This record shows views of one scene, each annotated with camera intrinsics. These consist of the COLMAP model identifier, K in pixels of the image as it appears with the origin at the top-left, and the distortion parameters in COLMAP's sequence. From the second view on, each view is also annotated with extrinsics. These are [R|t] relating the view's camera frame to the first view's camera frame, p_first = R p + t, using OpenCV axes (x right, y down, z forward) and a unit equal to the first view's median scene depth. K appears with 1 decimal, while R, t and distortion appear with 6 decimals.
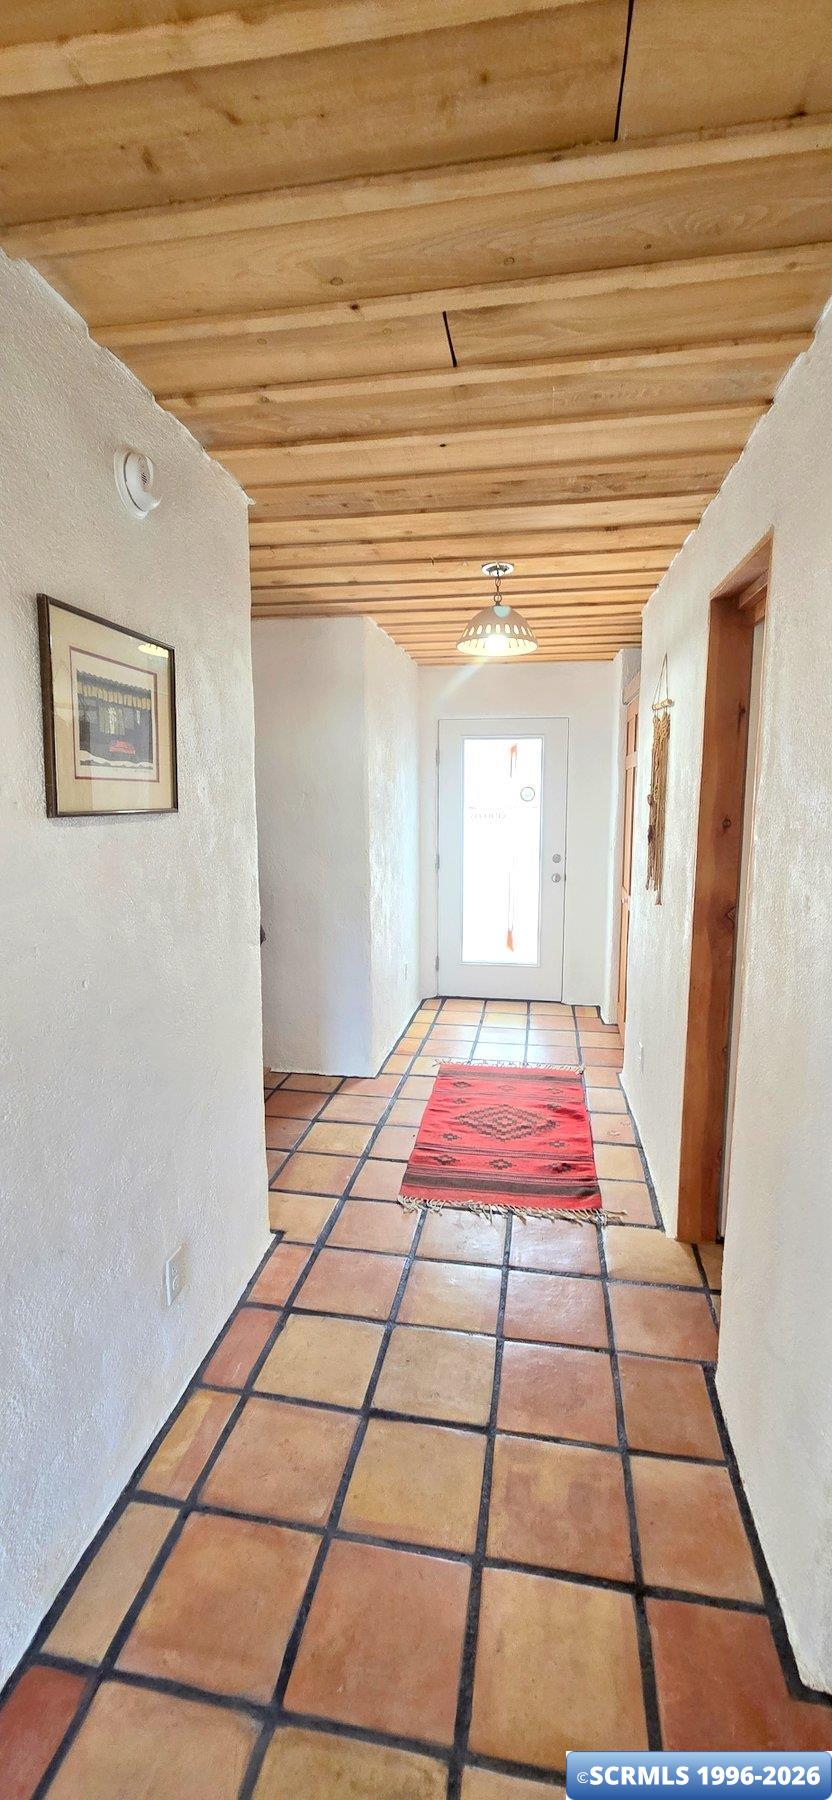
lens RADIAL K [[739.6, 0, 426.7], [0, 739.6, 882.2], [0, 0, 1]] dist [-0.001622, 0.000092]
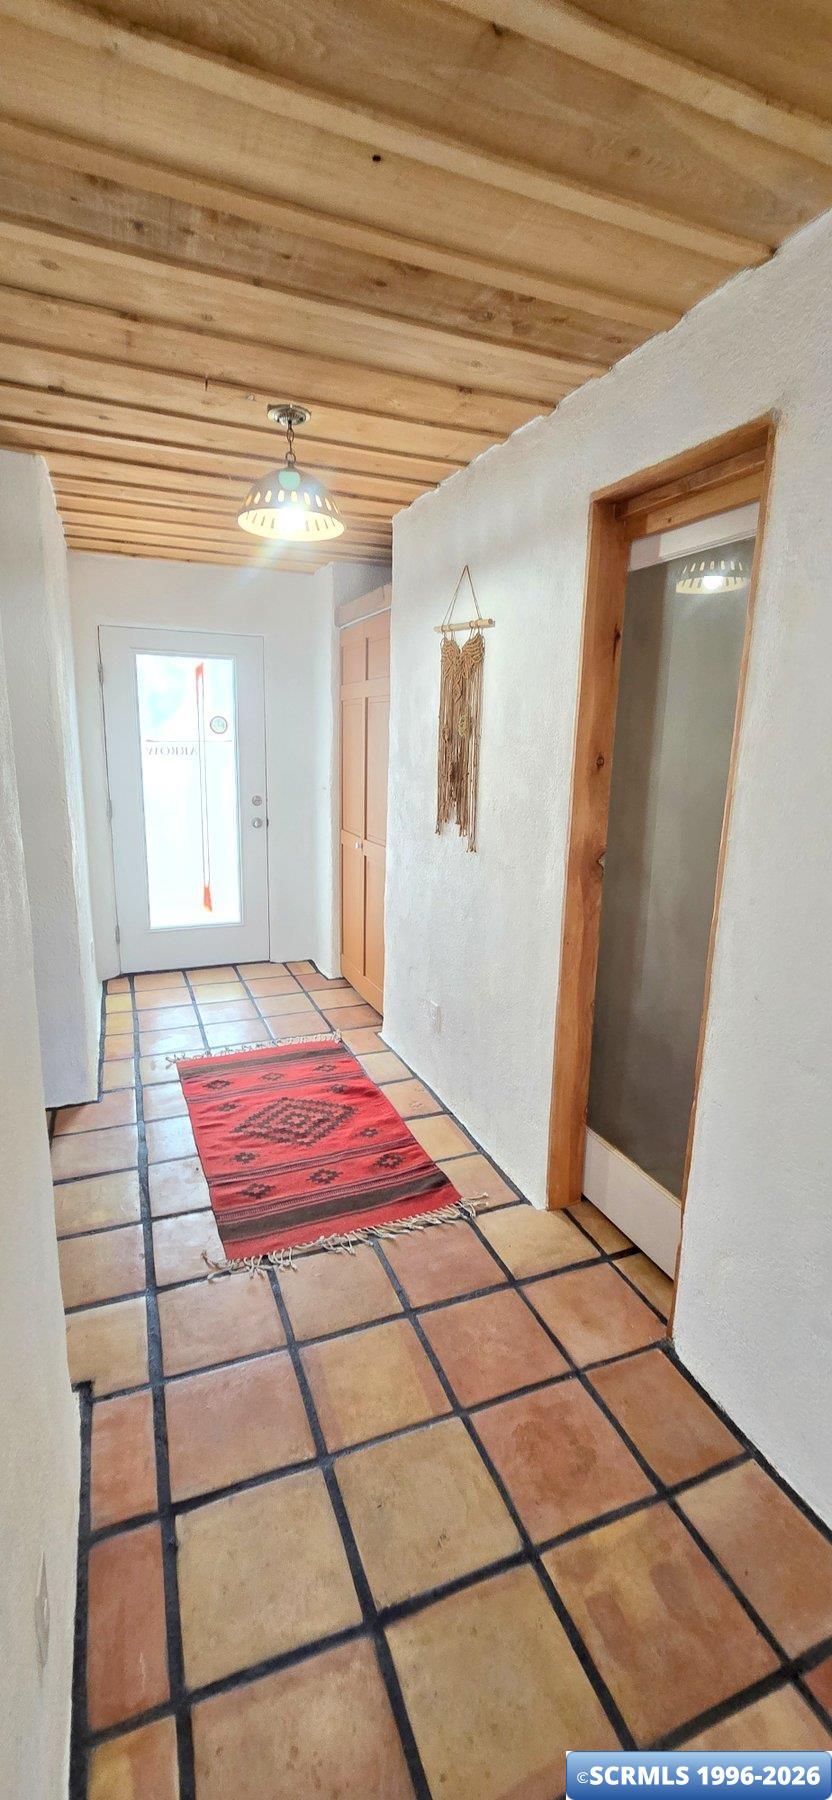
lens RADIAL K [[739.6, 0, 426.7], [0, 739.6, 882.2], [0, 0, 1]] dist [-0.001622, 0.000092]
pose [[0.852668, -0.083708, 0.515704, -0.198601], [0.039582, 0.994594, 0.095996, -0.021353], [-0.520952, -0.061440, 0.851372, 0.251139]]
